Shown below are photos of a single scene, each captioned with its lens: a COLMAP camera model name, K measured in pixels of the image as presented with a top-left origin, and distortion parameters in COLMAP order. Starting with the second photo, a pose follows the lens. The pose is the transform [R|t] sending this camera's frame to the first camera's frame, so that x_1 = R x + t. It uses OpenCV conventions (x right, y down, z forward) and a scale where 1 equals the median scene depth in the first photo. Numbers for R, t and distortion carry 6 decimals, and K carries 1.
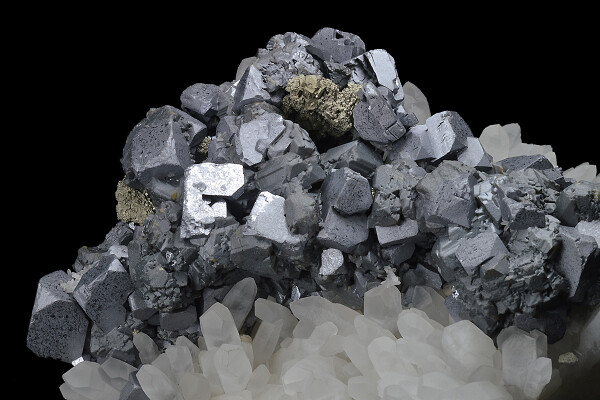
lens RADIAL K [[1717.8, 0, 300.1], [0, 1717.8, 200.0], [0, 0, 1]] dist [-0.053308, 0.000000]
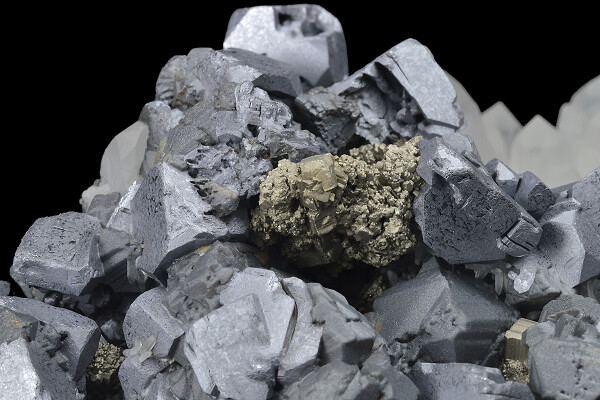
lens RADIAL K [[1717.8, 0, 299.8], [0, 1717.8, 200.1], [0, 0, 1]] dist [-0.053308, 0.000000]
pose [[0.942306, -0.268499, 0.199919, -0.085230], [0.228825, 0.952543, 0.200750, -0.149700], [-0.244333, -0.143421, 0.959026, 0.574403]]
